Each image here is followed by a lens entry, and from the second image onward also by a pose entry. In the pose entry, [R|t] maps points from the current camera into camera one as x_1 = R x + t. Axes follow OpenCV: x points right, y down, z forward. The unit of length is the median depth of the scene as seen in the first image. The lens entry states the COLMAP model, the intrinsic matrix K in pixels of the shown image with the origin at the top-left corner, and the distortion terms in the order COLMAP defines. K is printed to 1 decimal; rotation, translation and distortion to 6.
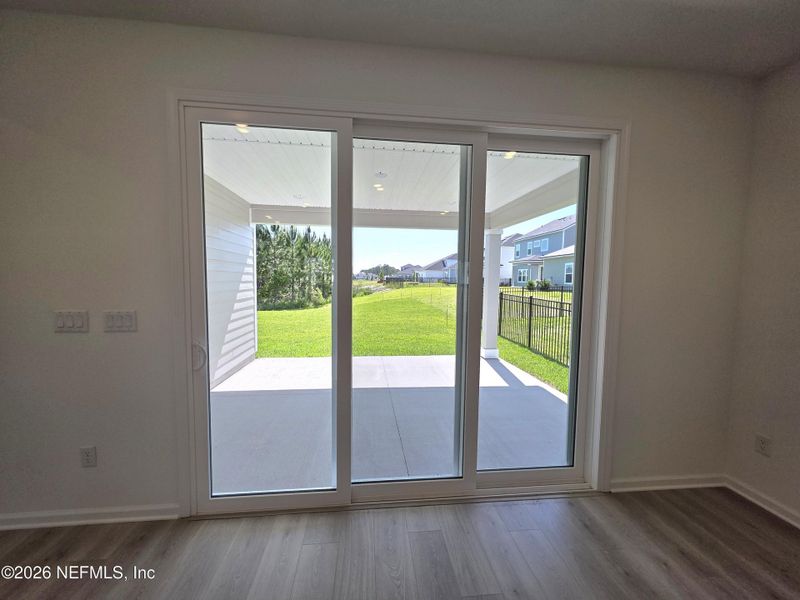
lens RADIAL K [[323.9, 0, 400.0], [0, 323.9, 300.0], [0, 0, 1]] dist [0.001050, 0.000157]
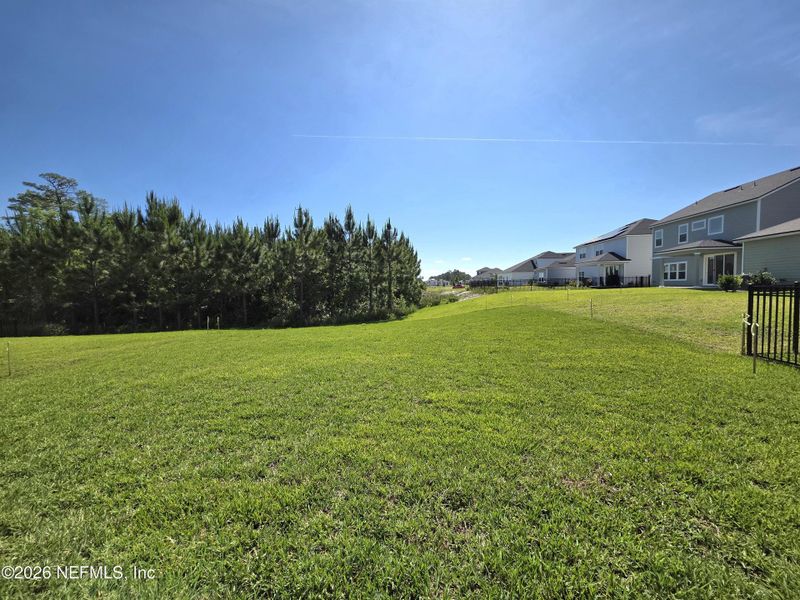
lens RADIAL K [[323.9, 0, 400.0], [0, 323.9, 300.0], [0, 0, 1]] dist [0.001050, 0.000157]
pose [[0.977680, -0.022533, -0.208890, -0.079711], [0.018276, 0.999585, -0.022286, -0.006591], [0.209305, 0.017971, 0.977685, 0.190206]]
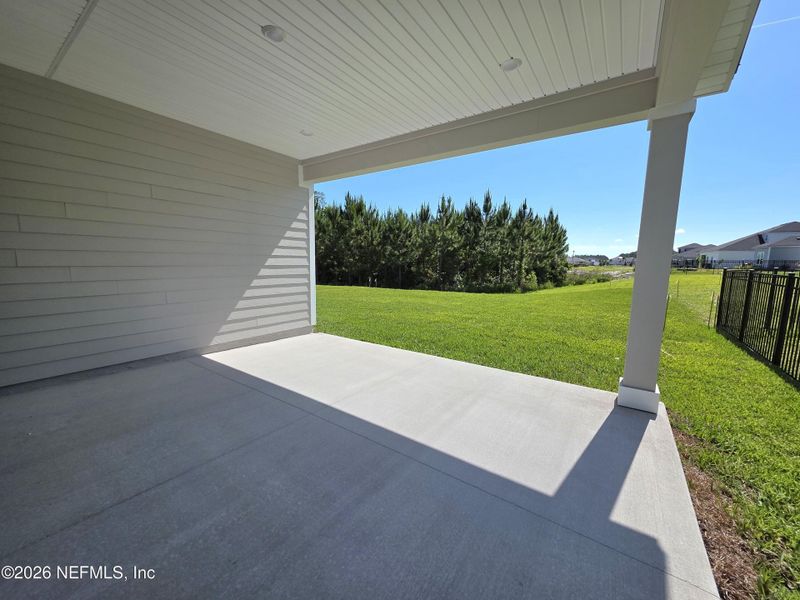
lens RADIAL K [[323.0, 0, 400.0], [0, 323.0, 300.0], [0, 0, 1]] dist [0.010846, 0.000180]
pose [[0.754298, 0.074012, -0.652347, 0.065327], [-0.045982, 0.997141, 0.059962, 0.003944], [0.654920, -0.015233, 0.755545, 0.092317]]
